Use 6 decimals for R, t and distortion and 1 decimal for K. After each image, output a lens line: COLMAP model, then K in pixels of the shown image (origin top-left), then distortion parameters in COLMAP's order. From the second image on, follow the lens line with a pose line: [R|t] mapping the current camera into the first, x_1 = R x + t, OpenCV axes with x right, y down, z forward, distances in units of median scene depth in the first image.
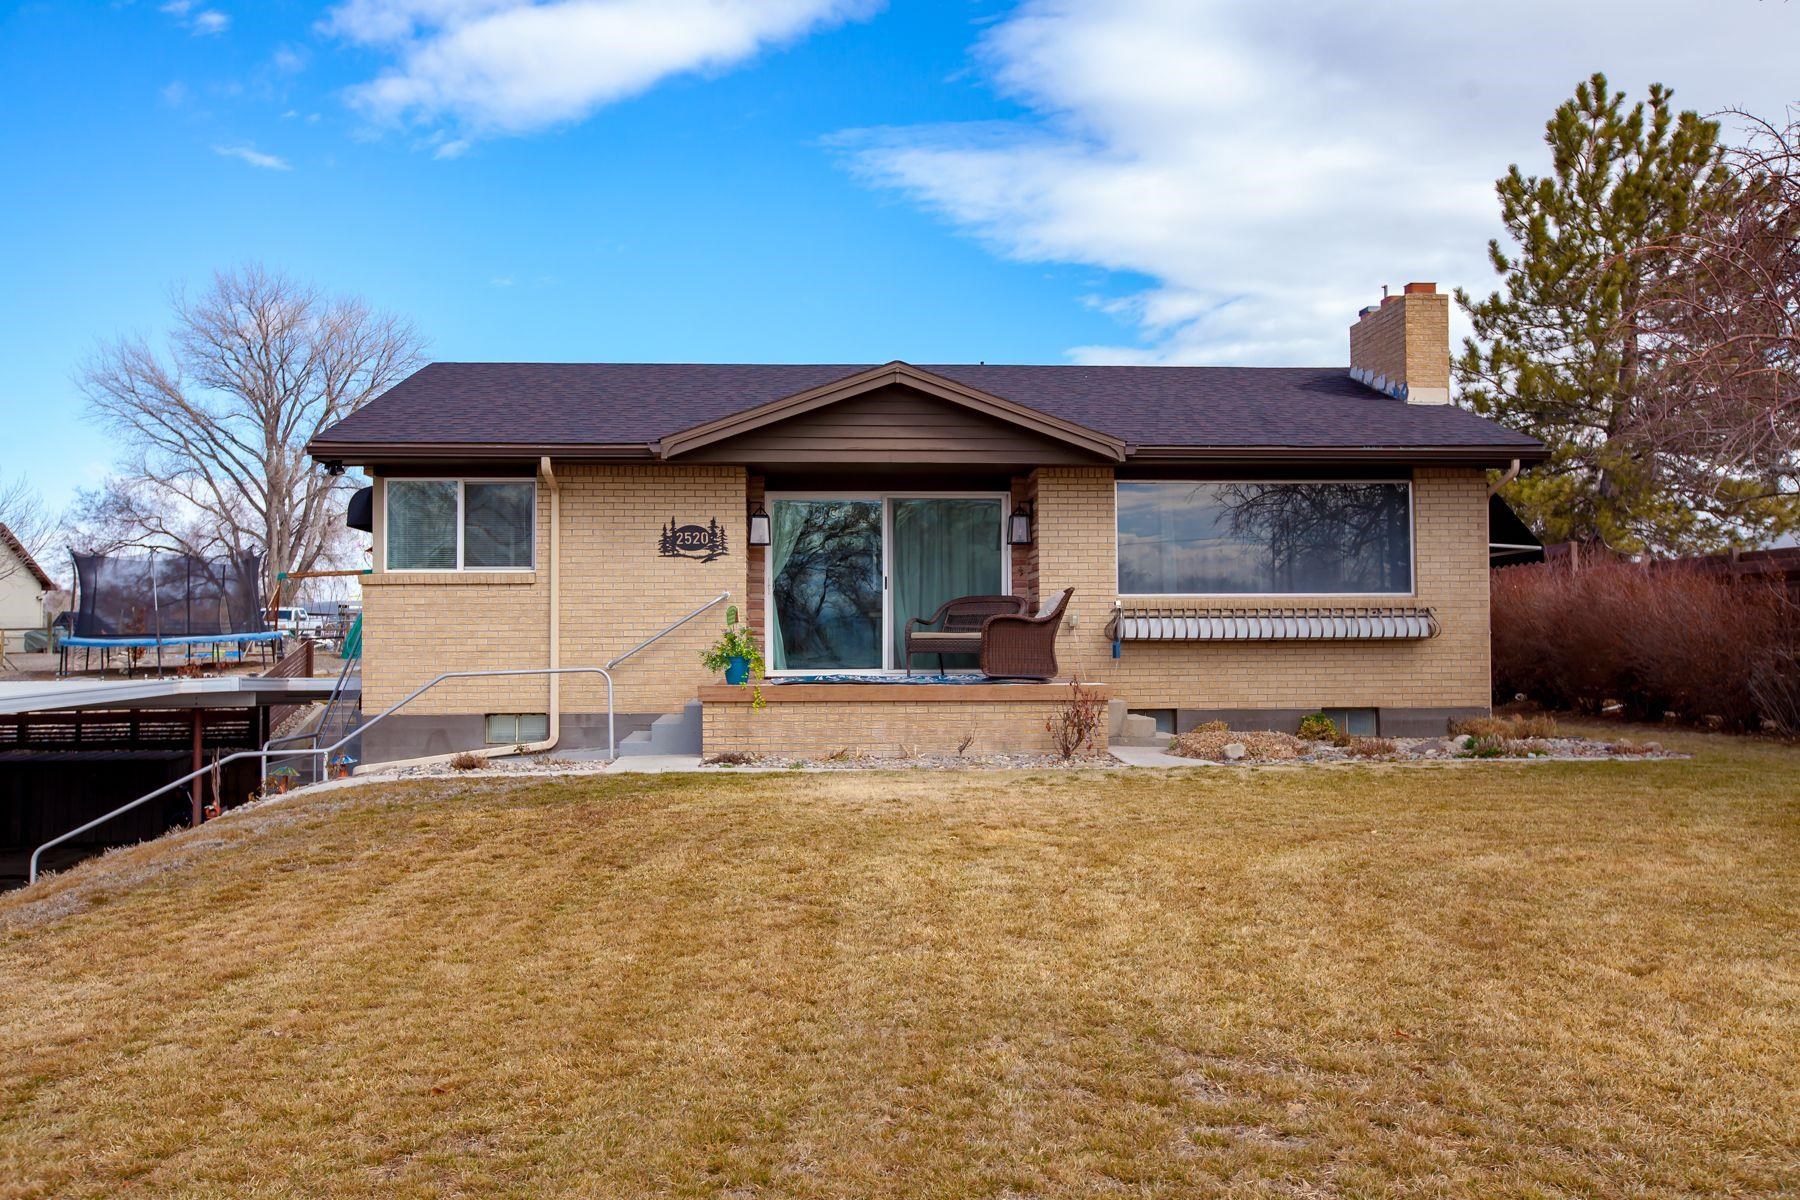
lens RADIAL K [[1591.7, 0, 900.0], [0, 1591.7, 600.0], [0, 0, 1]] dist [-0.003504, 0.133794]
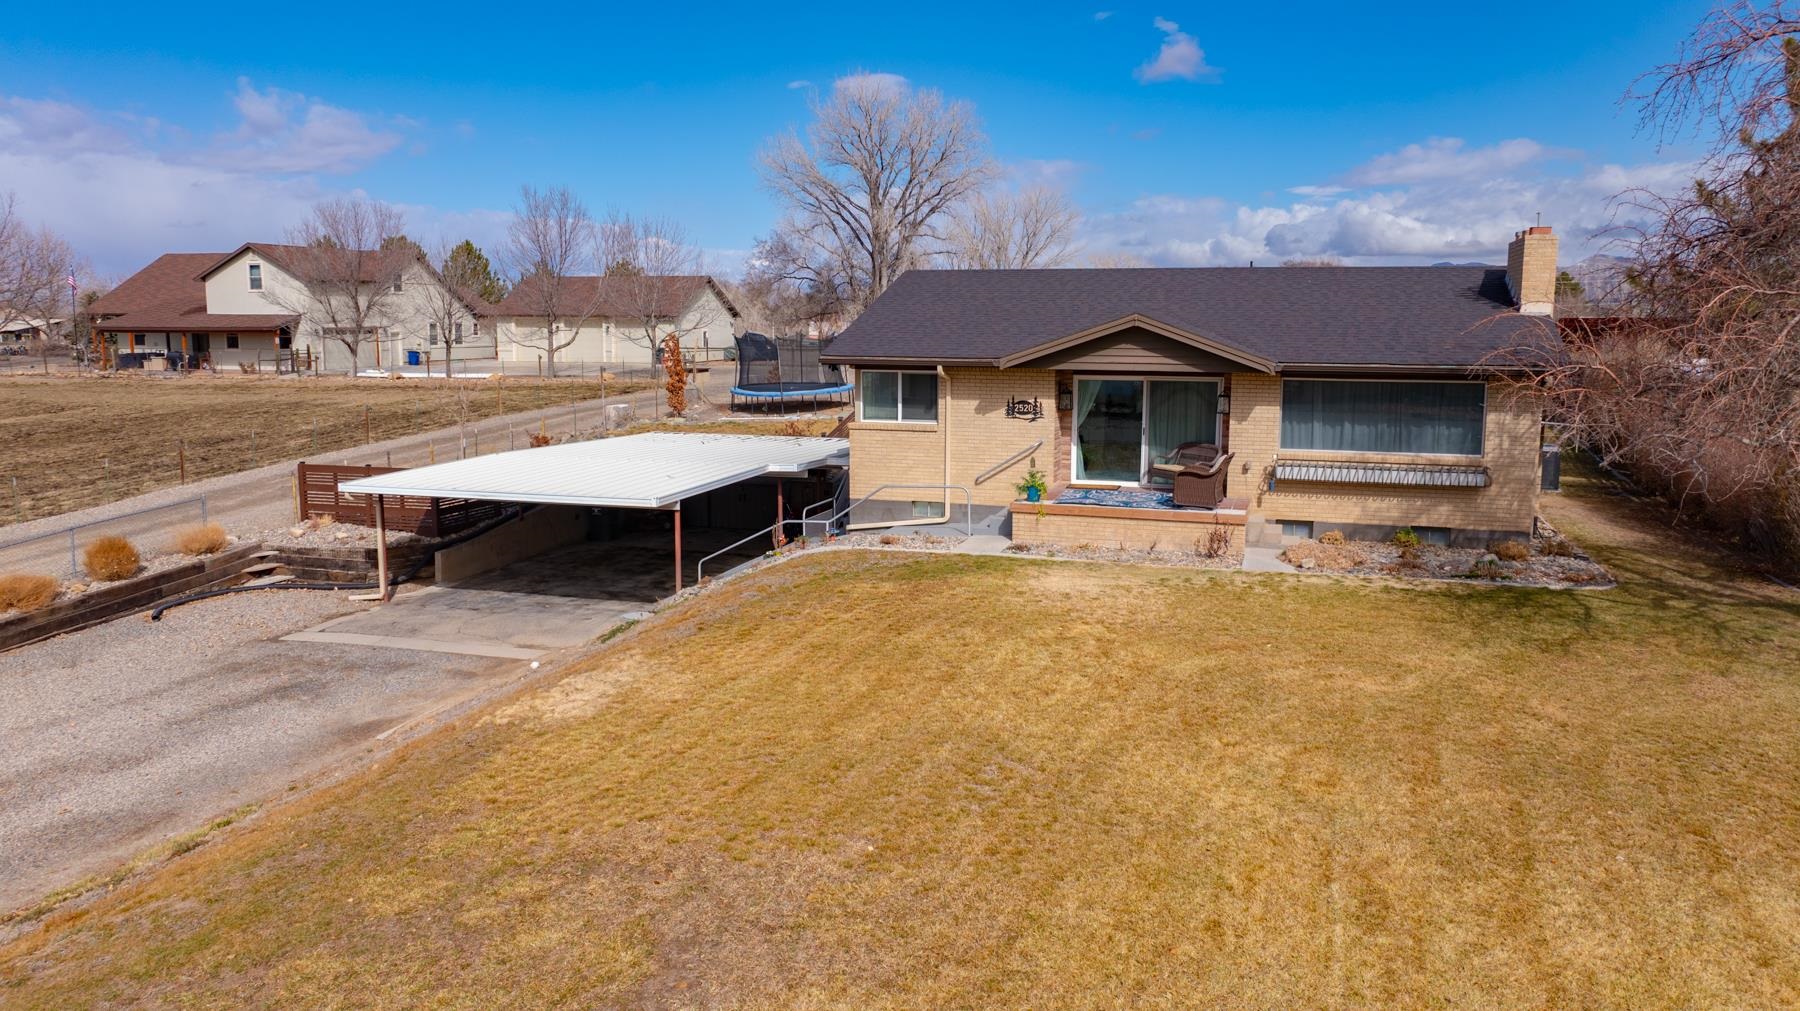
lens RADIAL K [[1252.3, 0, 900.0], [0, 1252.3, 505.5], [0, 0, 1]] dist [0.001769, 0.000067]
pose [[0.933027, 0.060713, -0.354648, 0.235893], [0.000516, 0.985434, 0.170056, -0.166830], [0.359807, -0.158849, 0.919405, -0.326675]]
